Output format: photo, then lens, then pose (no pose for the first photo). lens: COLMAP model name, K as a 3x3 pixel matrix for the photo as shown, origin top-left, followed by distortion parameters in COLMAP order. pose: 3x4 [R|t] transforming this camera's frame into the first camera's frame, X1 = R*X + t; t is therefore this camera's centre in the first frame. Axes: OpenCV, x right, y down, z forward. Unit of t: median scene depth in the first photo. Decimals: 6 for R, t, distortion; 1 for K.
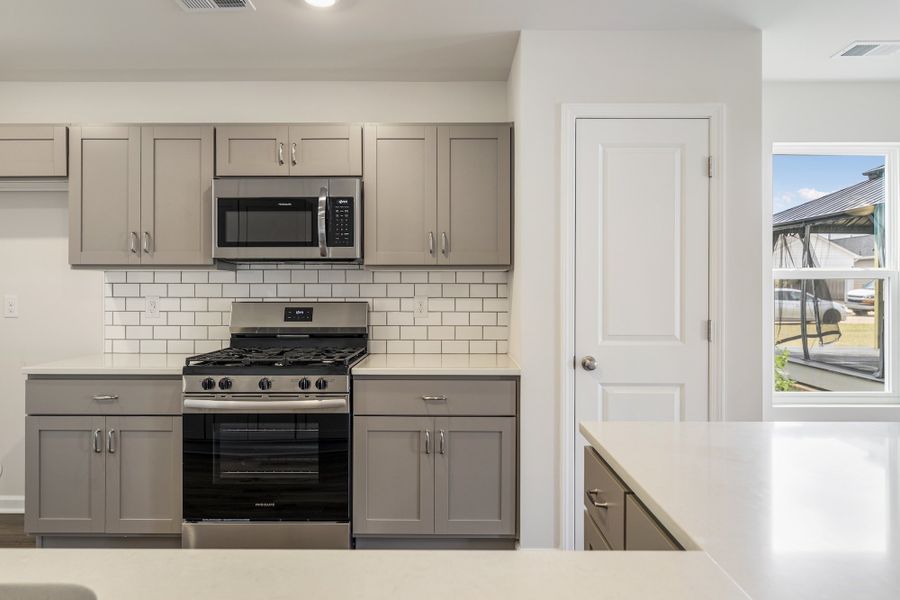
lens RADIAL K [[627.7, 0, 448.3], [0, 627.7, 289.1], [0, 0, 1]] dist [0.005630, 0.000604]
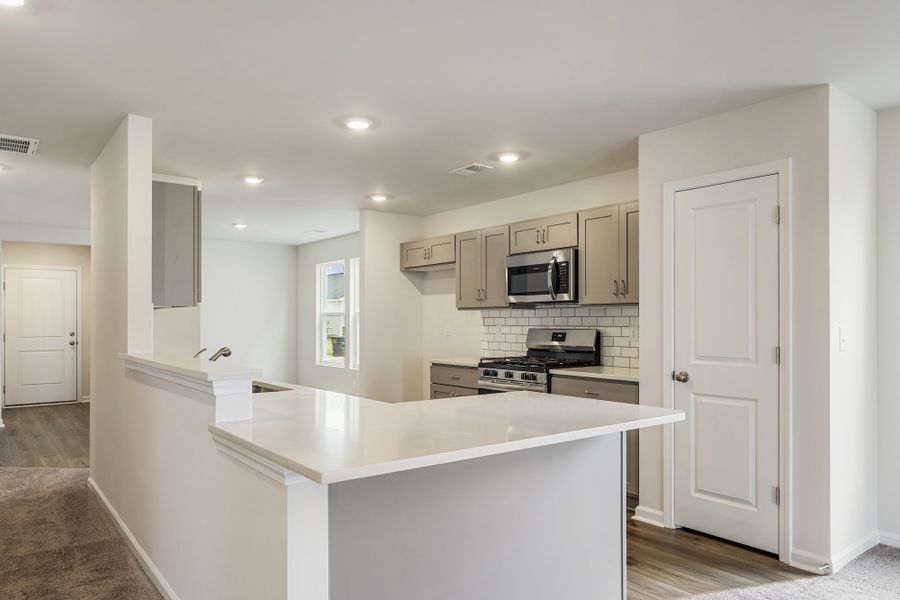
lens RADIAL K [[614.8, 0, 449.7], [0, 614.8, 318.9], [0, 0, 1]] dist [-0.001571, -0.000956]
pose [[0.620826, -0.003631, -0.783940, 0.838910], [-0.000894, 0.999985, -0.005339, 0.004375], [0.783948, 0.004015, 0.620814, -0.164643]]
